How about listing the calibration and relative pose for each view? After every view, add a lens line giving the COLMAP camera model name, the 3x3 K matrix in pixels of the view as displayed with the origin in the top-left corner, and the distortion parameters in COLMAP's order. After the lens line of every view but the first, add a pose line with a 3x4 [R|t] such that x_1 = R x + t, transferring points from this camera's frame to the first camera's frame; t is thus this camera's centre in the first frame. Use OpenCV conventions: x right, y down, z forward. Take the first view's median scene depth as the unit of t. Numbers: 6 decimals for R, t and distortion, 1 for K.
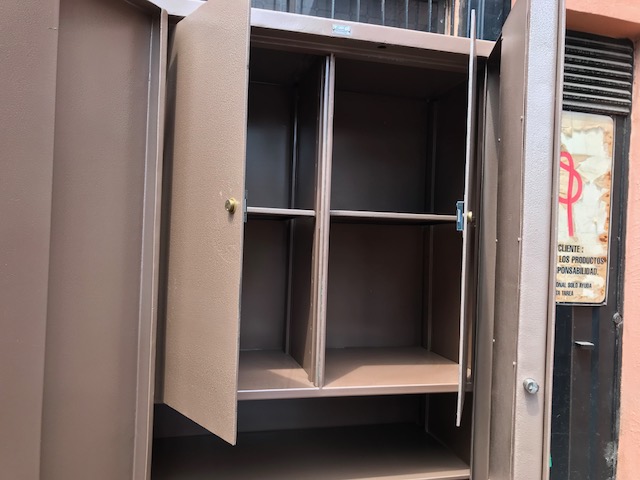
lens RADIAL K [[519.8, 0, 317.3], [0, 519.8, 246.5], [0, 0, 1]] dist [0.036525, -0.031156]
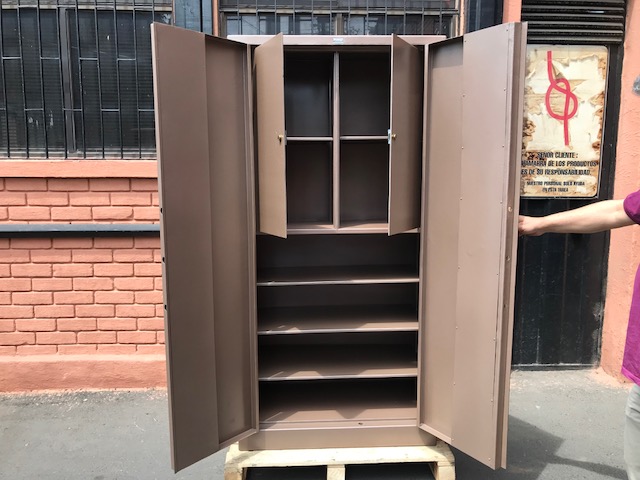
lens RADIAL K [[519.8, 0, 319.3], [0, 519.8, 236.2], [0, 0, 1]] dist [0.036525, -0.031156]
pose [[0.977798, -0.014520, -0.209045, 0.154823], [0.039108, 0.992714, 0.113972, 0.031434], [0.205867, -0.119616, 0.971242, -0.403521]]
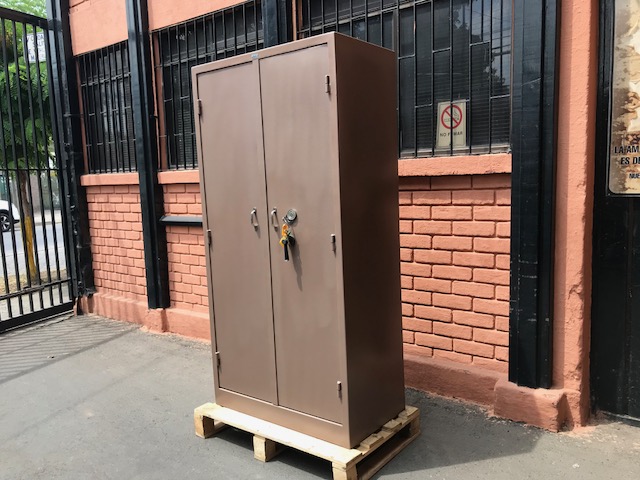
lens RADIAL K [[519.8, 0, 318.1], [0, 519.8, 237.0], [0, 0, 1]] dist [0.036525, -0.031156]
pose [[0.623611, 0.027245, -0.781260, 0.792335], [0.062246, 0.994489, 0.084366, 0.064042], [0.779252, -0.101242, 0.618479, -0.089694]]
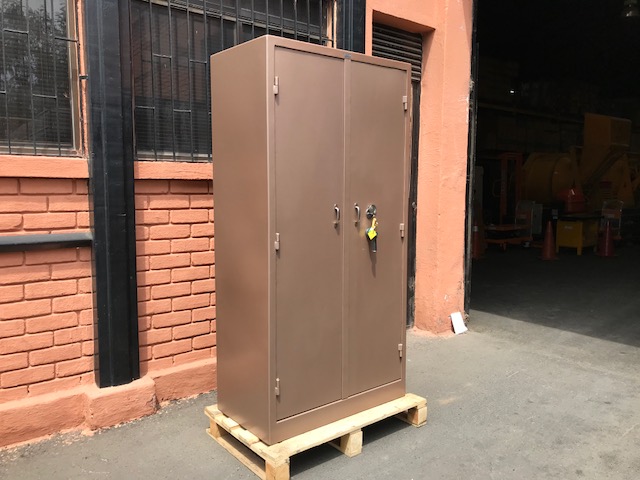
lens RADIAL K [[550.9, 0, 315.3], [0, 550.9, 225.7], [0, 0, 1]] dist [0.037122, -0.009369]
pose [[0.905473, -0.065149, 0.419375, -0.478519], [0.022184, 0.994062, 0.106527, 0.007629], [-0.423825, -0.087153, 0.901541, -0.484334]]
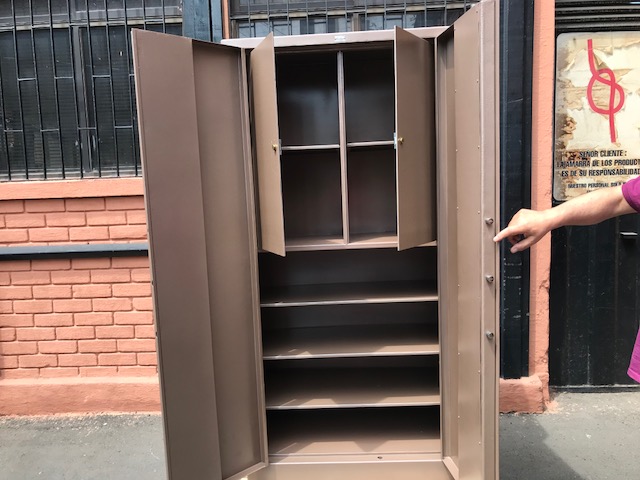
lens RADIAL K [[519.8, 0, 321.4], [0, 519.8, 239.9], [0, 0, 1]] dist [0.036525, -0.031156]
pose [[0.954182, -0.043012, -0.296120, 0.201147], [0.074915, 0.992437, 0.097244, 0.033410], [0.289697, -0.114973, 0.950188, -0.318006]]
